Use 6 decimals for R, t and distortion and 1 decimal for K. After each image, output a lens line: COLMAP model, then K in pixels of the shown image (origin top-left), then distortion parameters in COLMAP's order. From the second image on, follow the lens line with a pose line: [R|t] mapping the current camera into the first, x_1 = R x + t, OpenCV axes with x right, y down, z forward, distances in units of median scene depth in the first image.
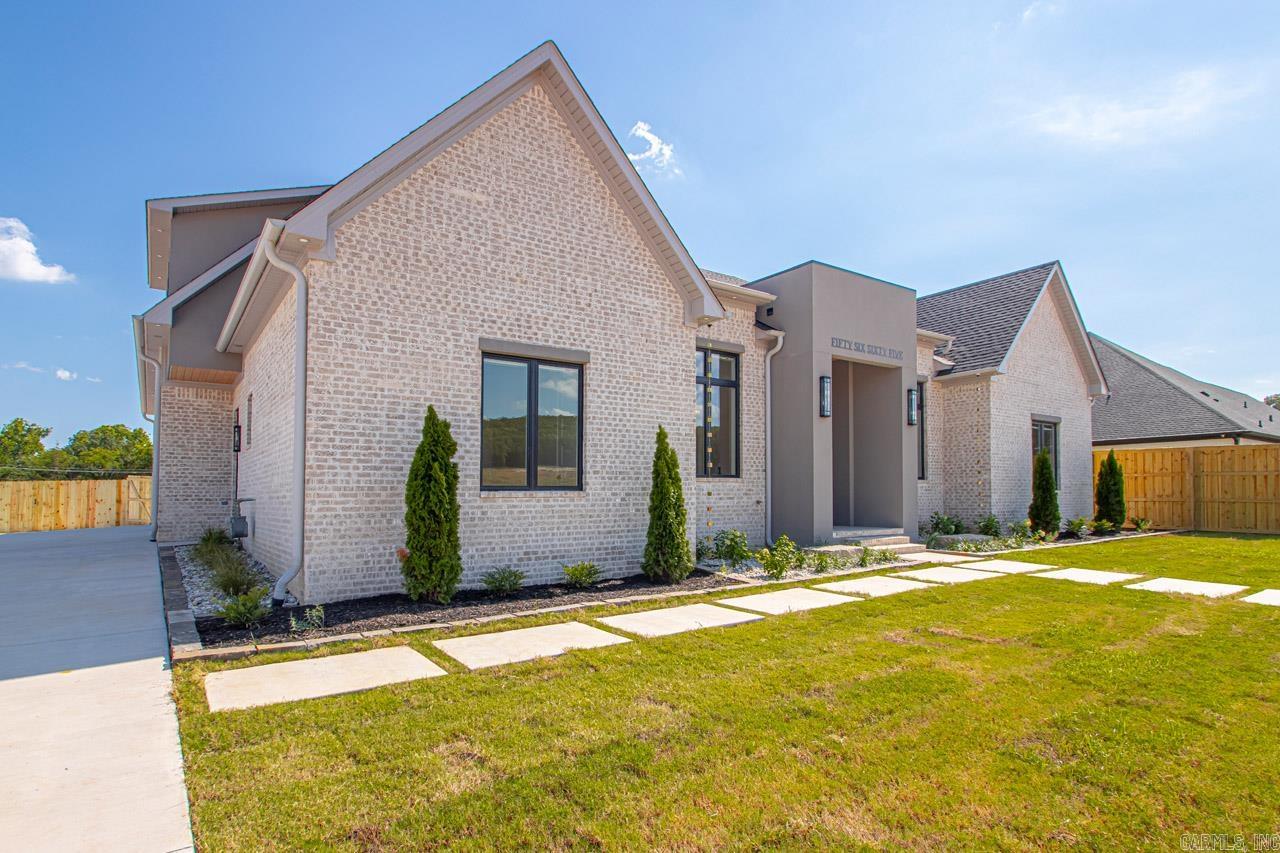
lens RADIAL K [[657.5, 0, 639.8], [0, 657.5, 463.9], [0, 0, 1]] dist [-0.002355, 0.029139]
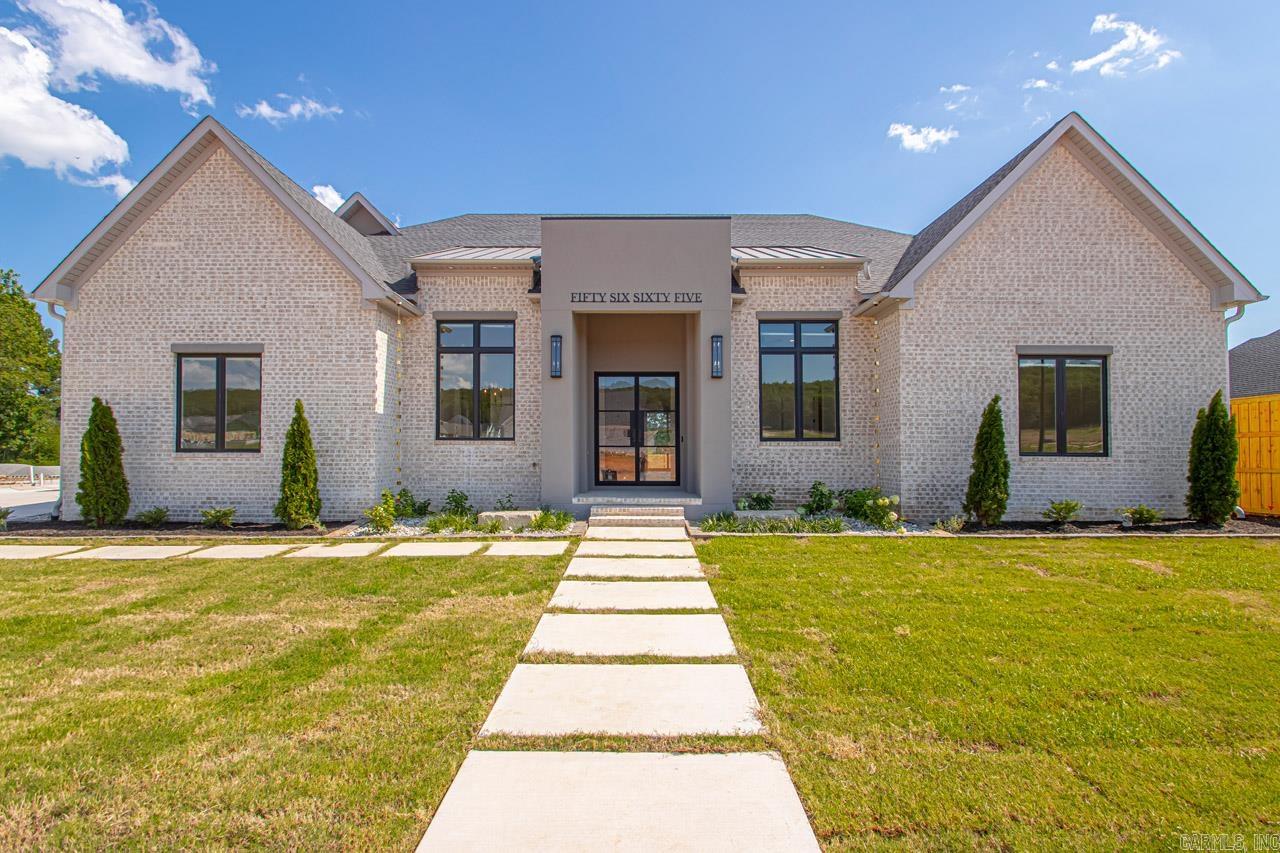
lens RADIAL K [[625.8, 0, 645.5], [0, 625.8, 431.8], [0, 0, 1]] dist [0.019766, -0.020790]
pose [[0.814991, -0.007717, -0.579422, 1.274343], [0.017313, 0.999789, 0.011036, -0.000345], [0.579215, -0.019026, 0.814953, 0.450868]]
